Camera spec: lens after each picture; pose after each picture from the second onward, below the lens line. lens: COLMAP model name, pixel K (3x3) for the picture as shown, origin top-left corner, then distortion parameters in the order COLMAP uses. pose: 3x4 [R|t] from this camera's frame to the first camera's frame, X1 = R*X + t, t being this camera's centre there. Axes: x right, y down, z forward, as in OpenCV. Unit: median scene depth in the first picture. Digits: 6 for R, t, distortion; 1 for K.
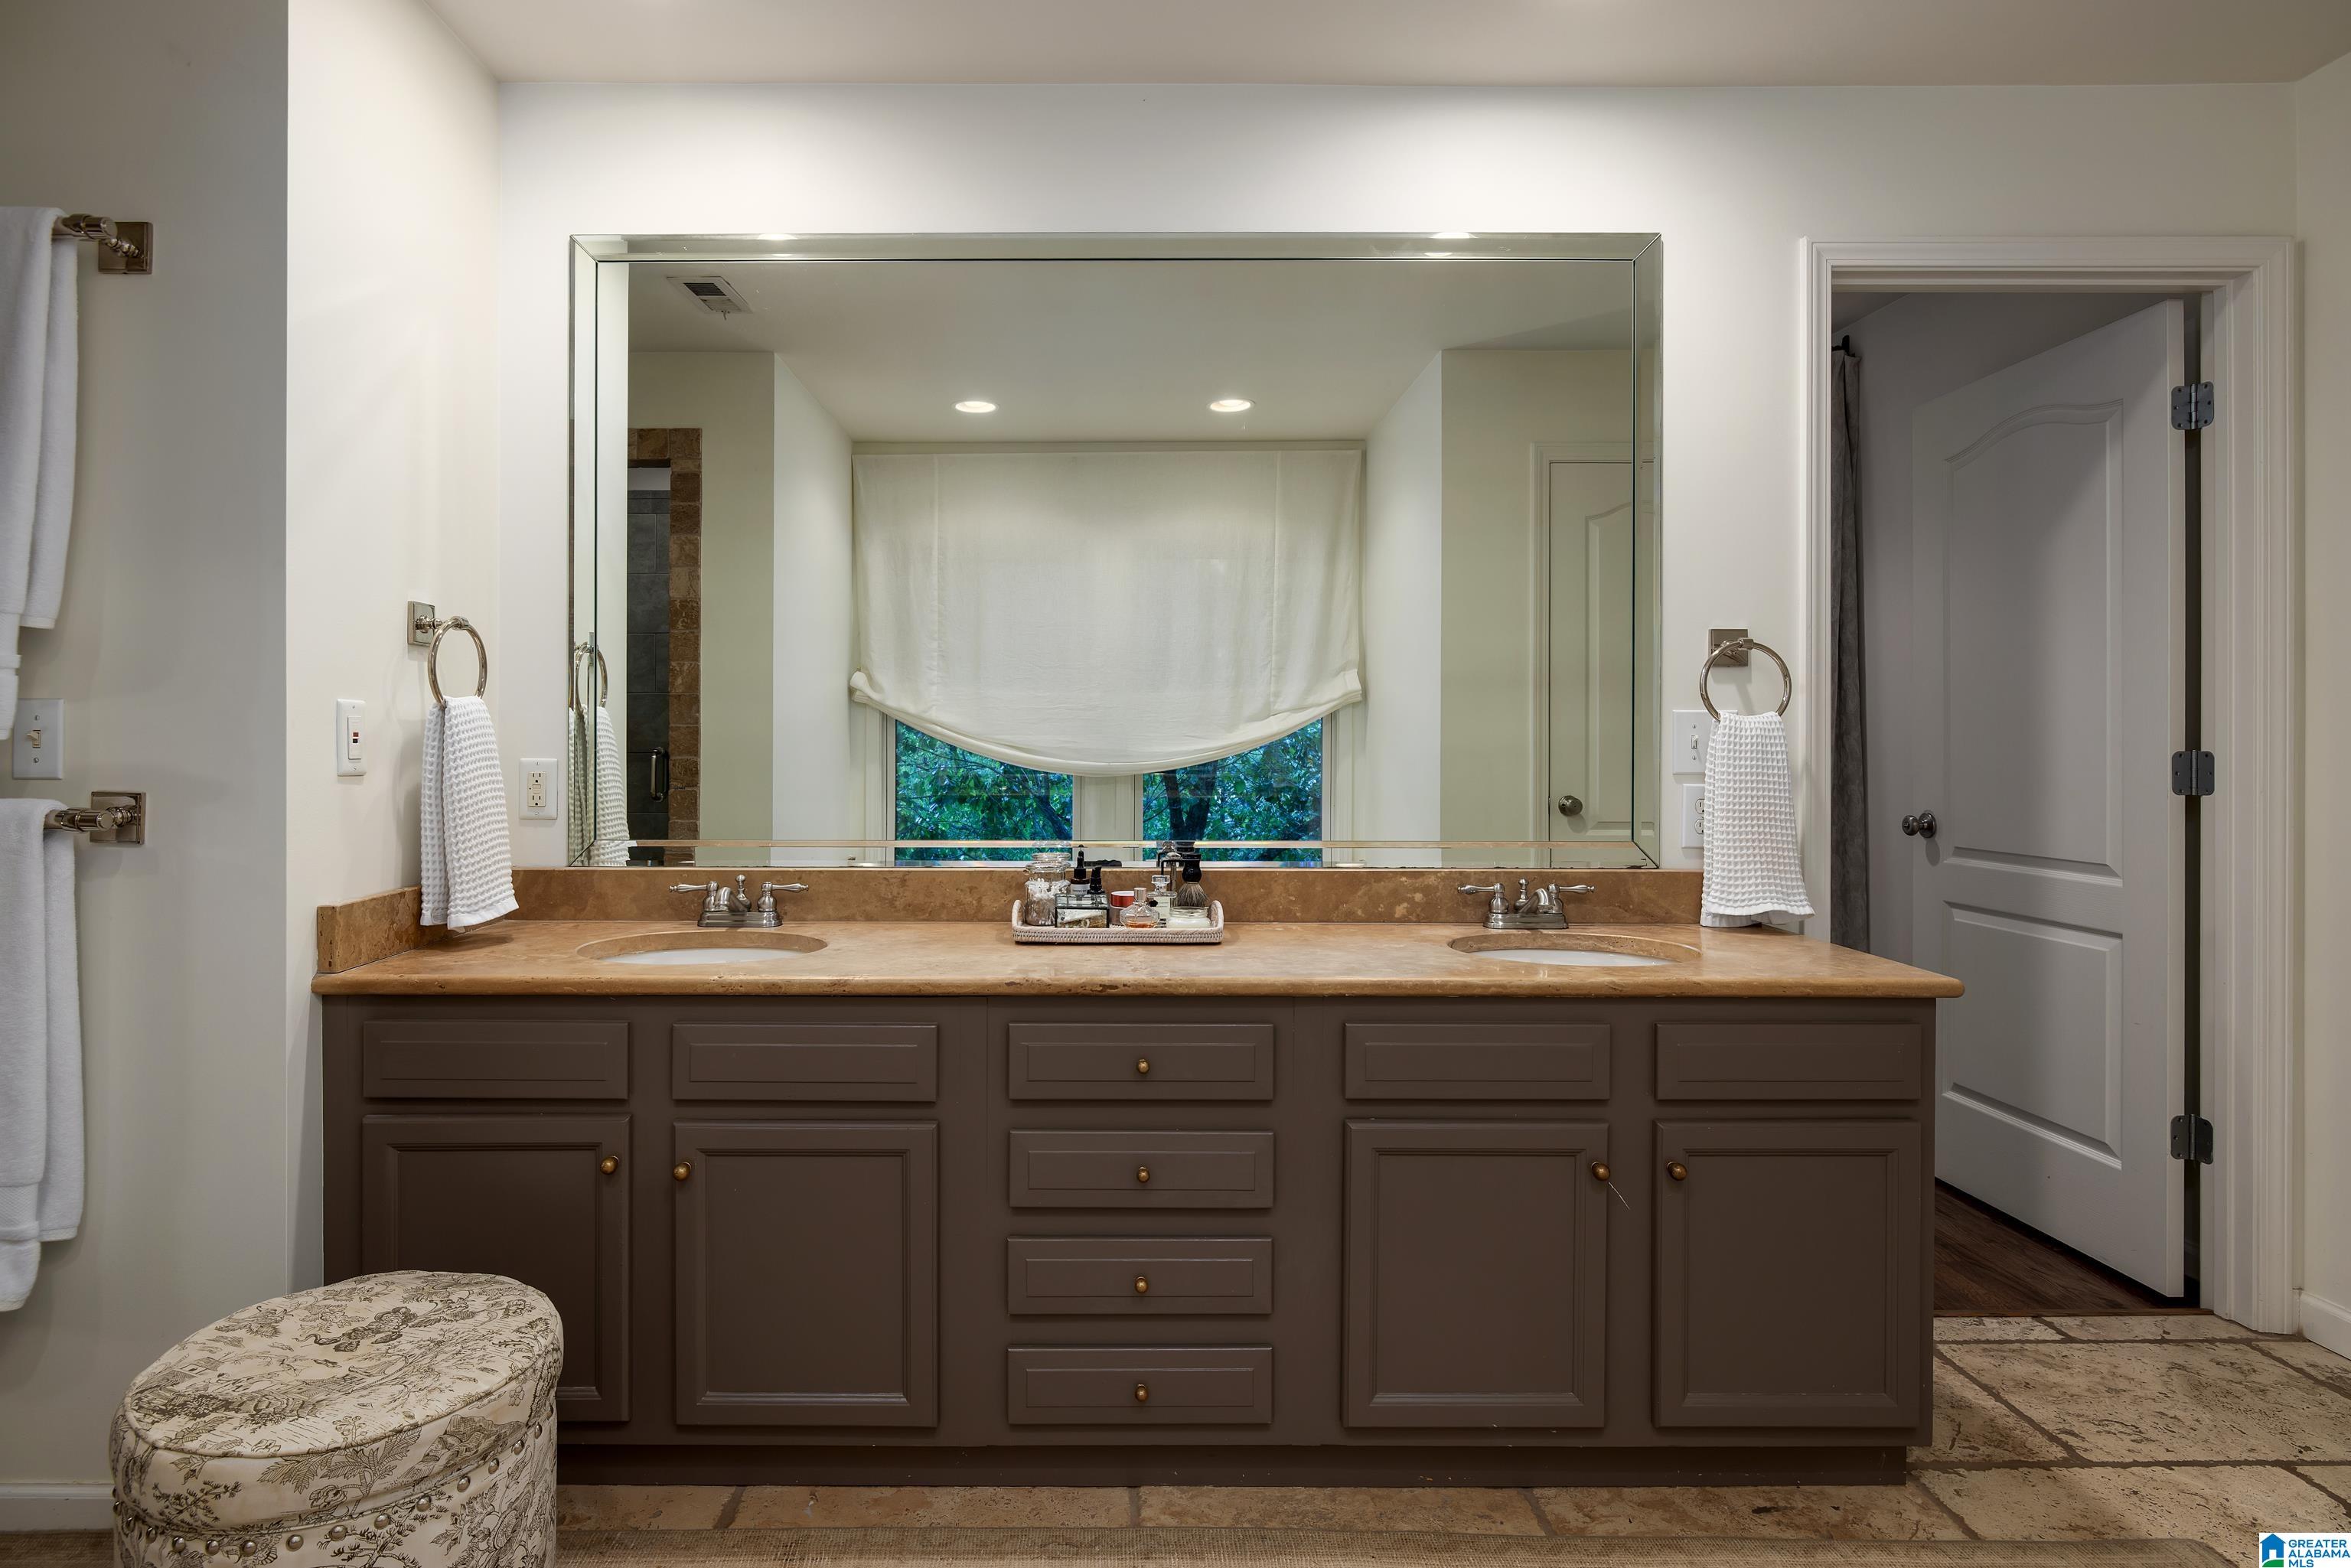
lens RADIAL K [[1214.2, 0, 1160.8], [0, 1214.2, 765.7], [0, 0, 1]] dist [-0.006576, 0.000339]
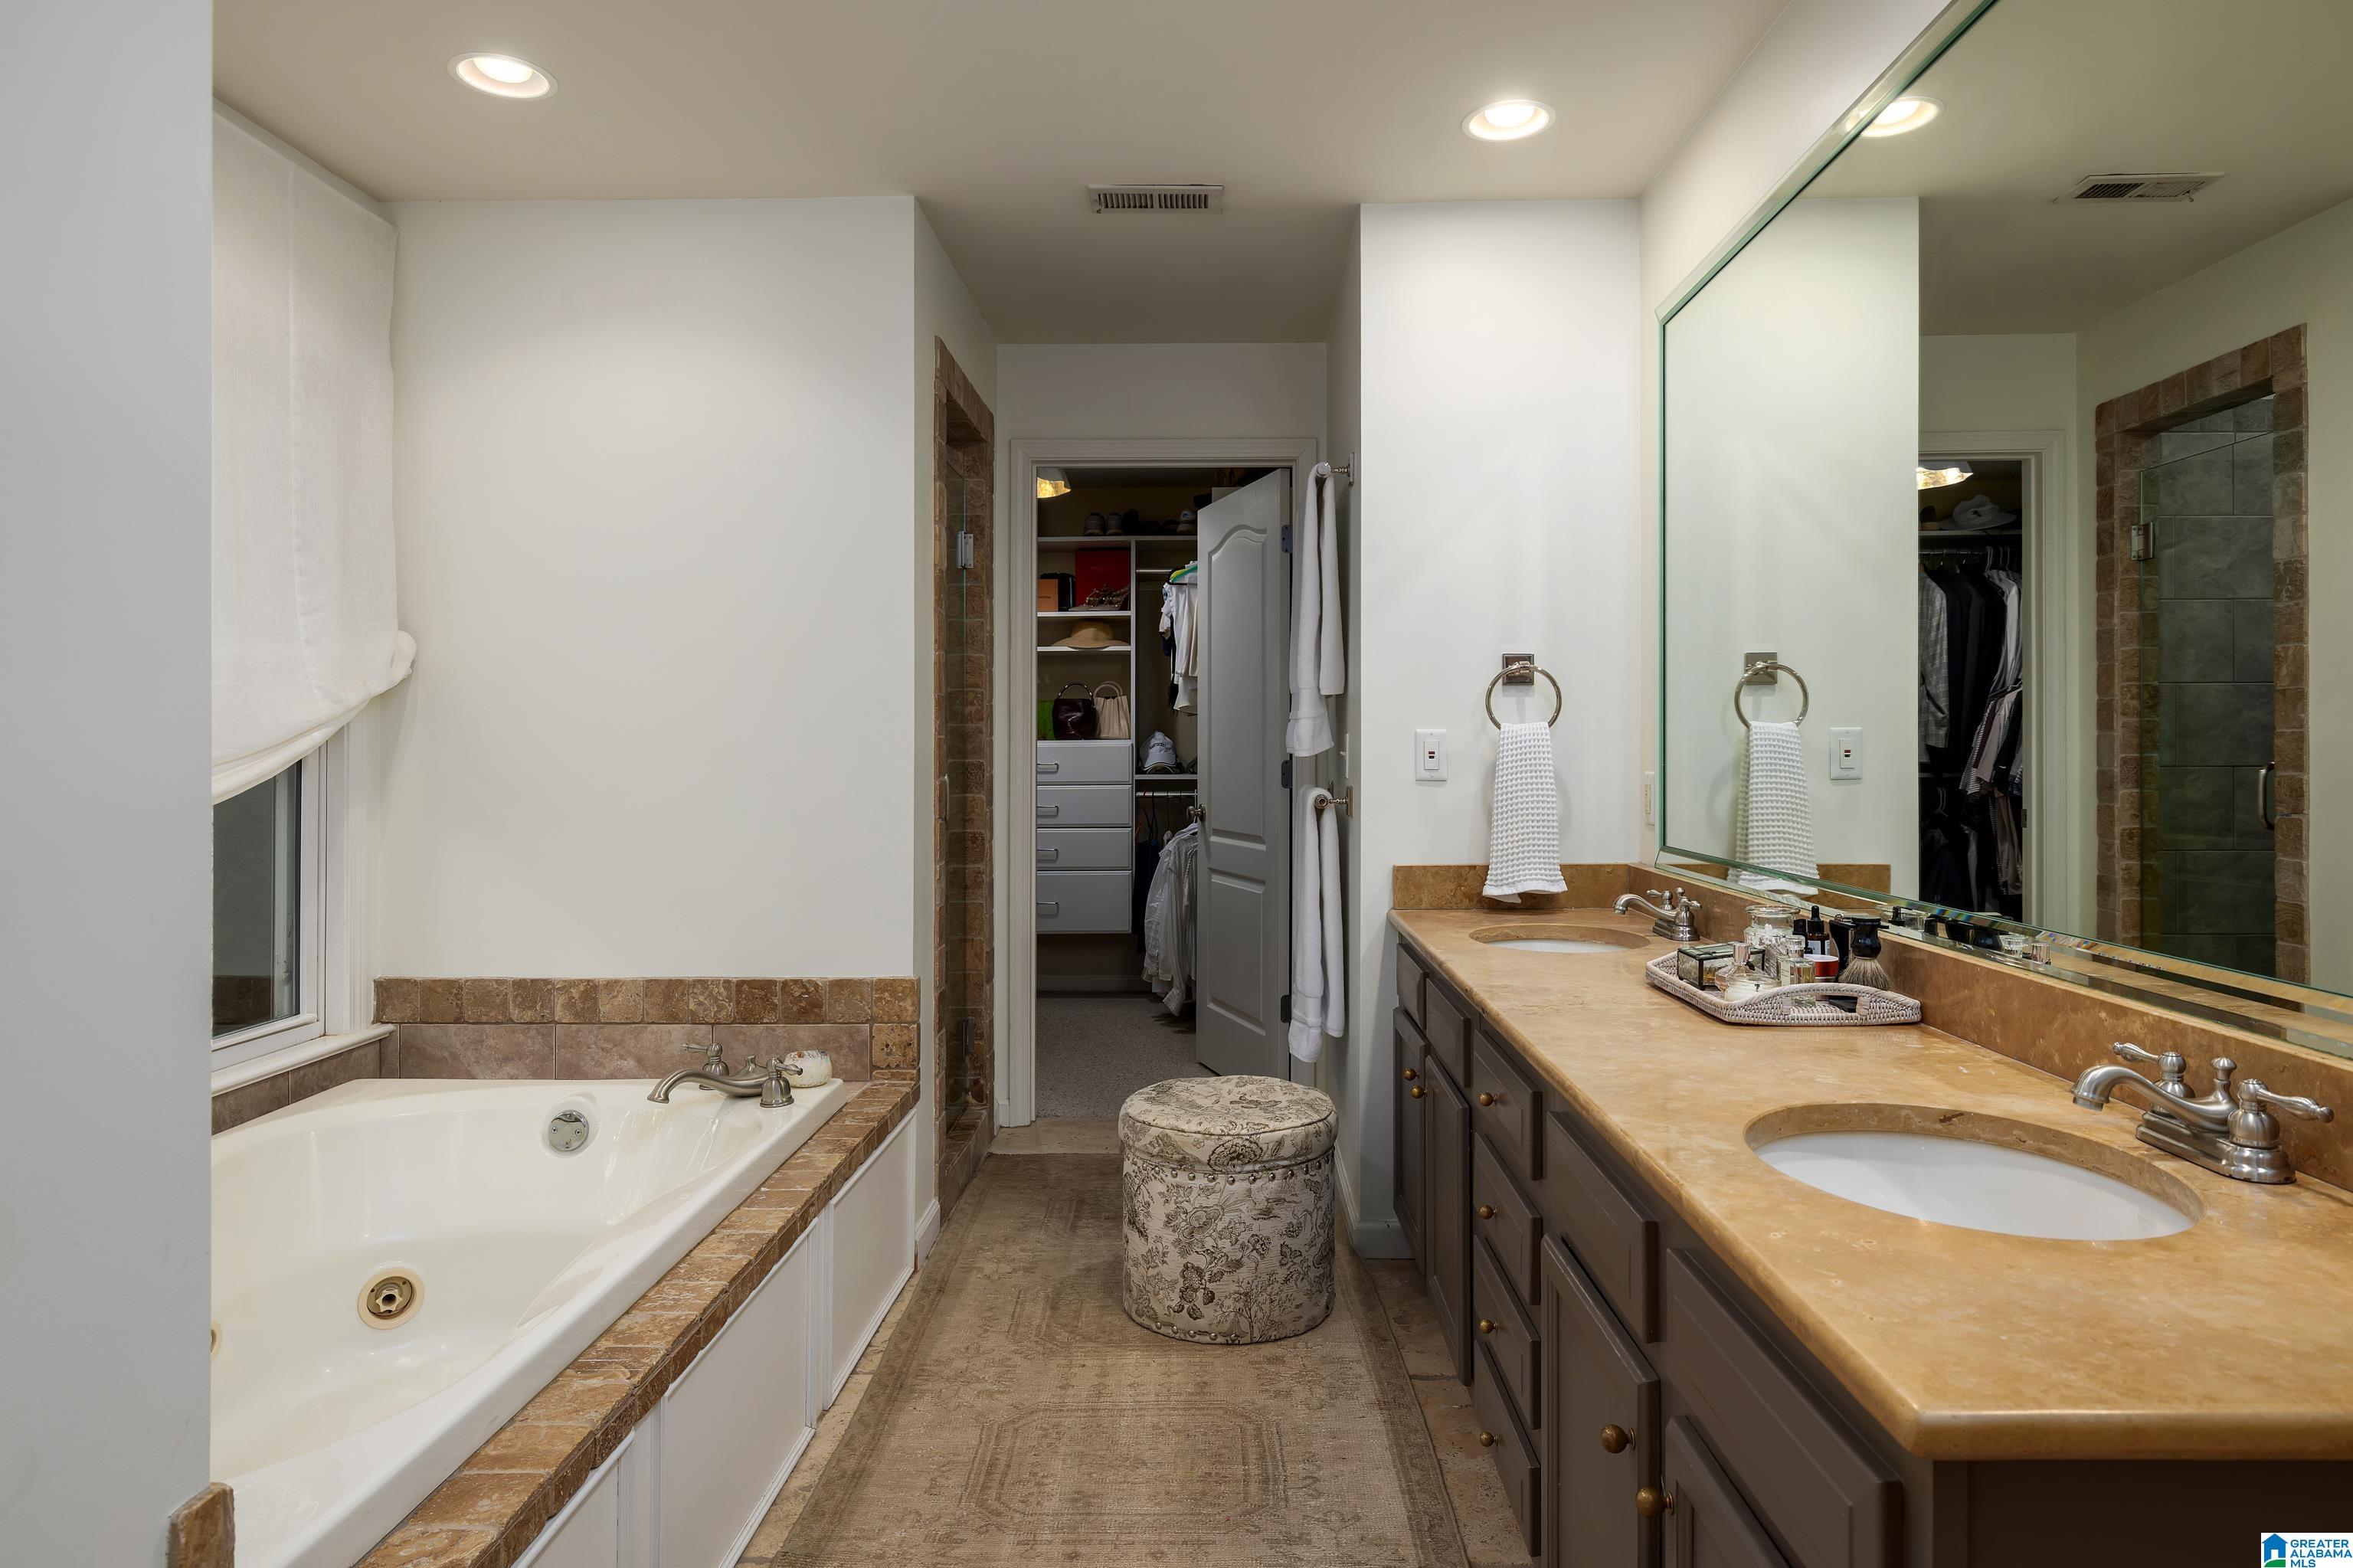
lens RADIAL K [[1429.8, 0, 1180.2], [0, 1429.8, 767.4], [0, 0, 1]] dist [-0.000889, -0.003148]
pose [[-0.035855, 0.011829, -0.999287, 0.857796], [-0.013718, 0.999830, 0.012328, -0.020813], [0.999263, 0.014151, -0.035686, 0.601197]]
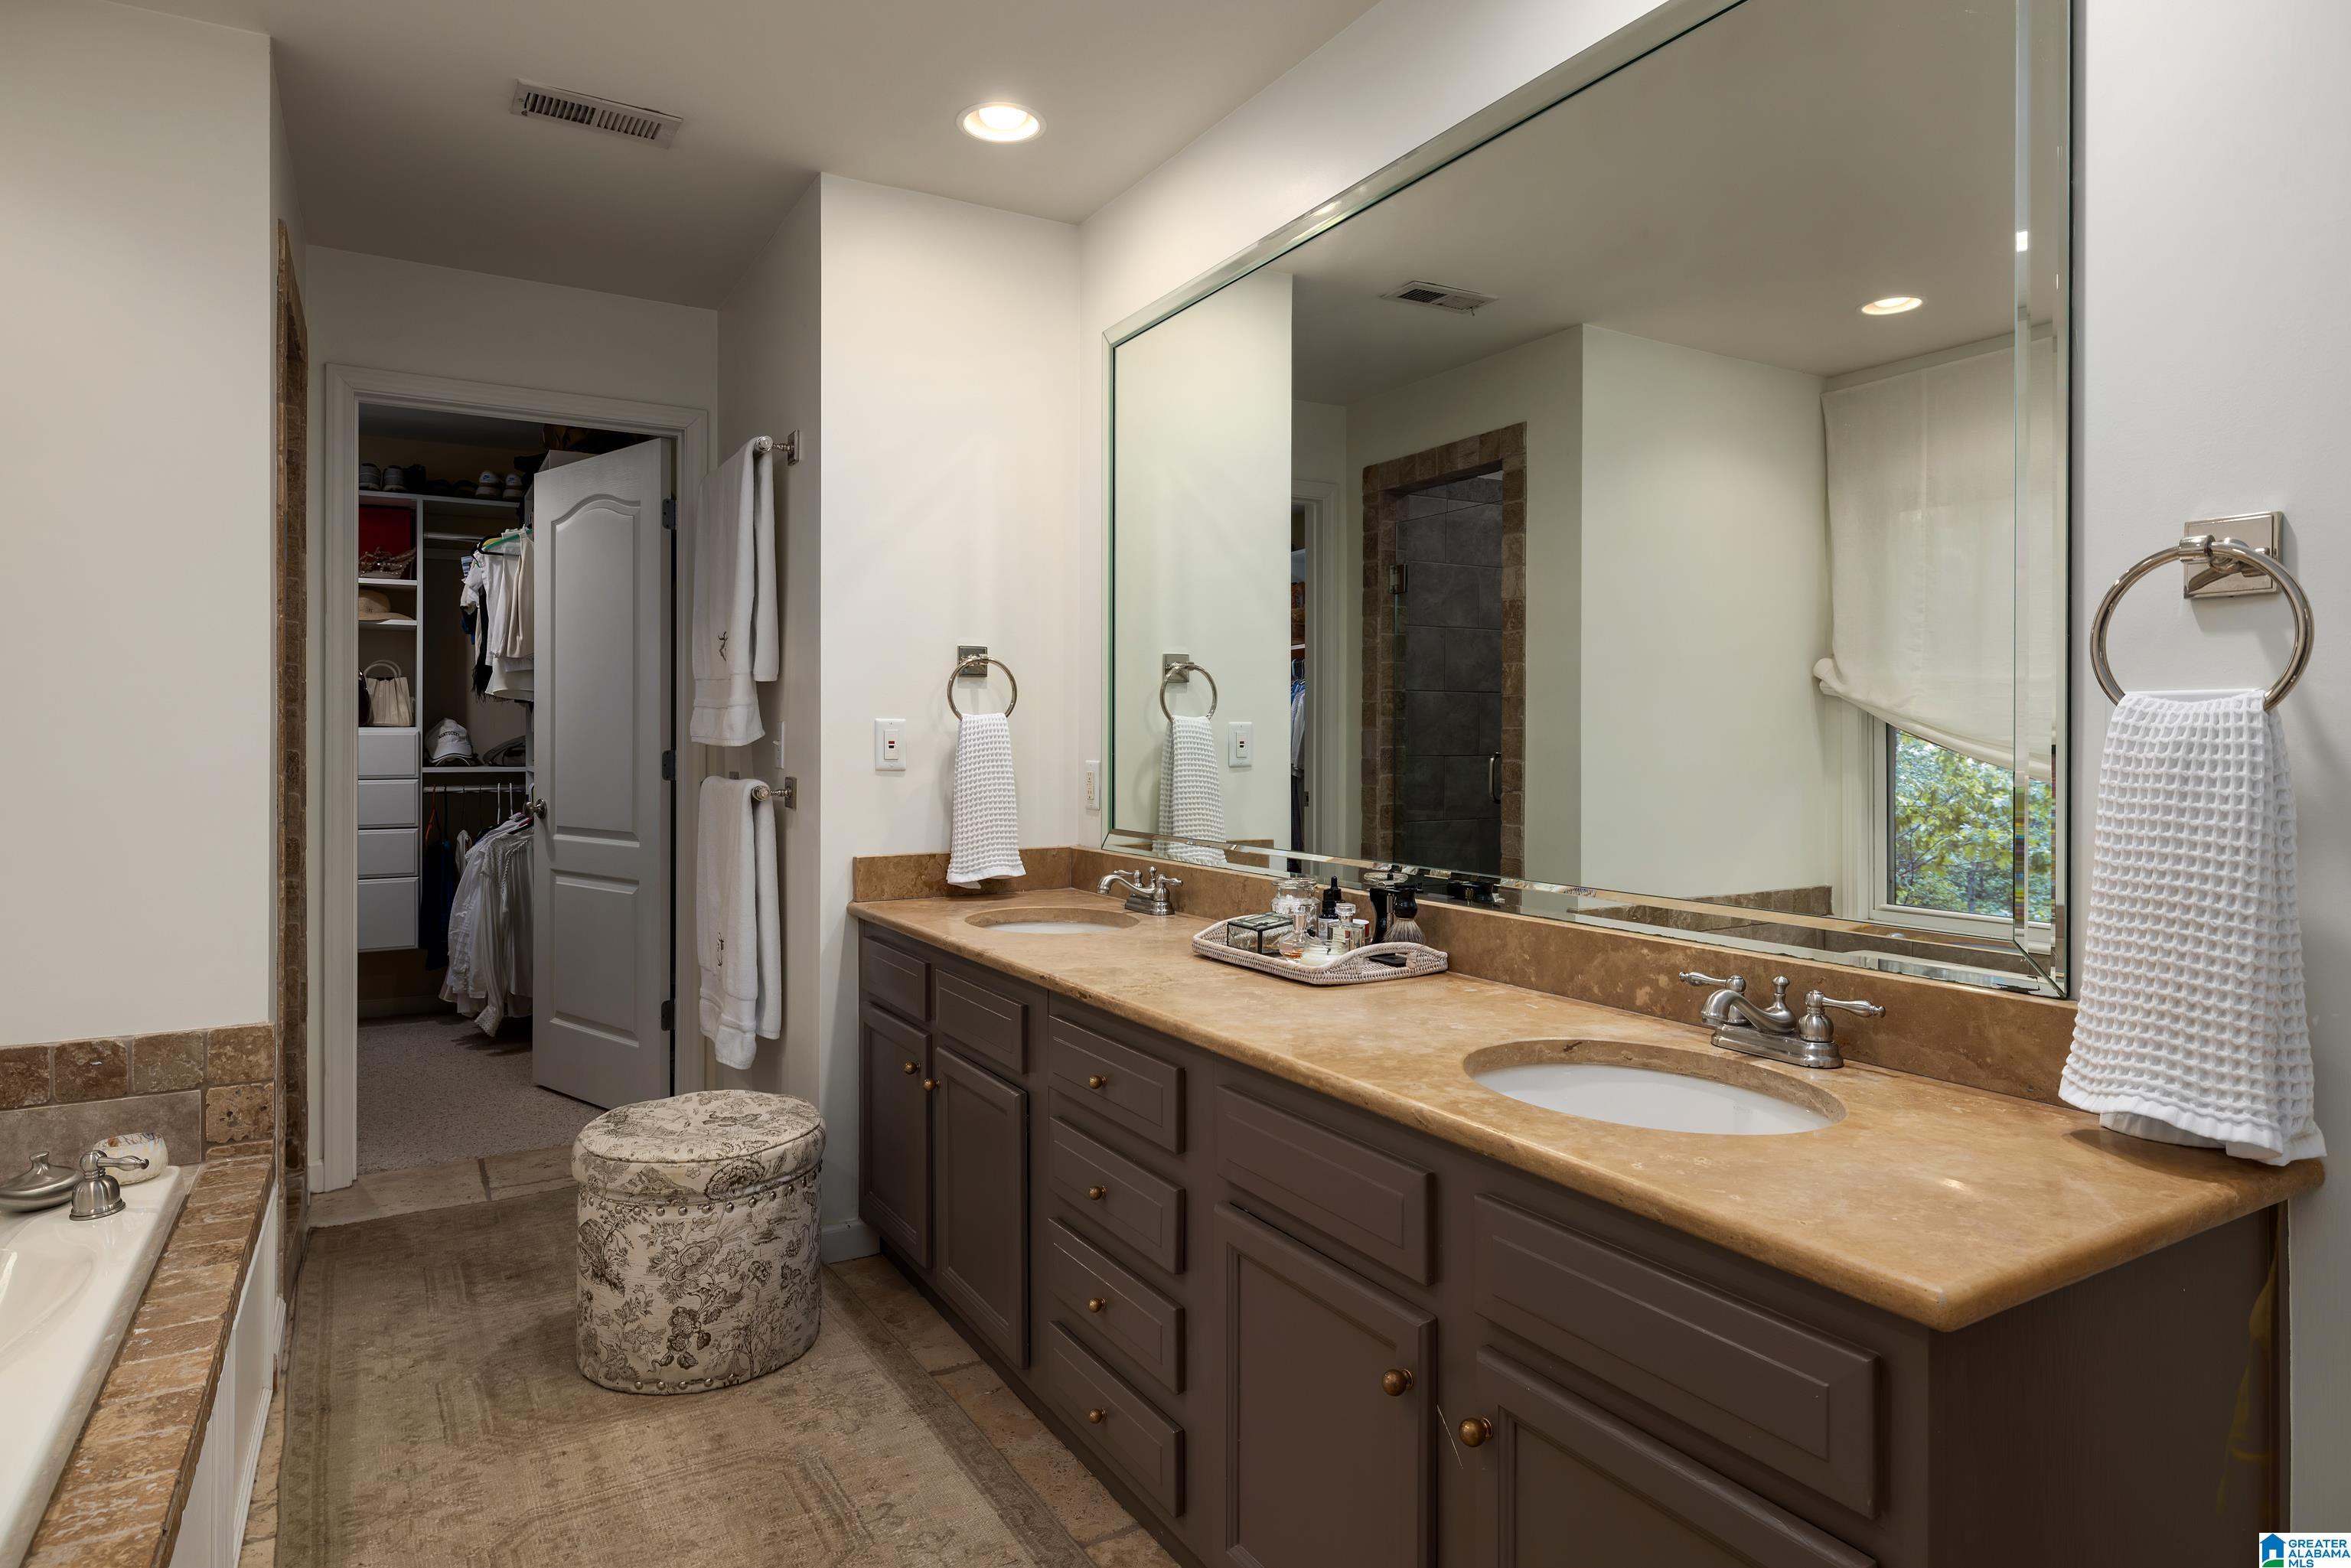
lens RADIAL K [[1358.3, 0, 1184.0], [0, 1358.3, 763.2], [0, 0, 1]] dist [0.002687, -0.003074]
pose [[0.496773, 0.013895, -0.867769, 0.738318], [-0.015881, 0.999850, 0.006918, -0.014686], [0.867735, 0.010344, 0.496919, 0.387743]]
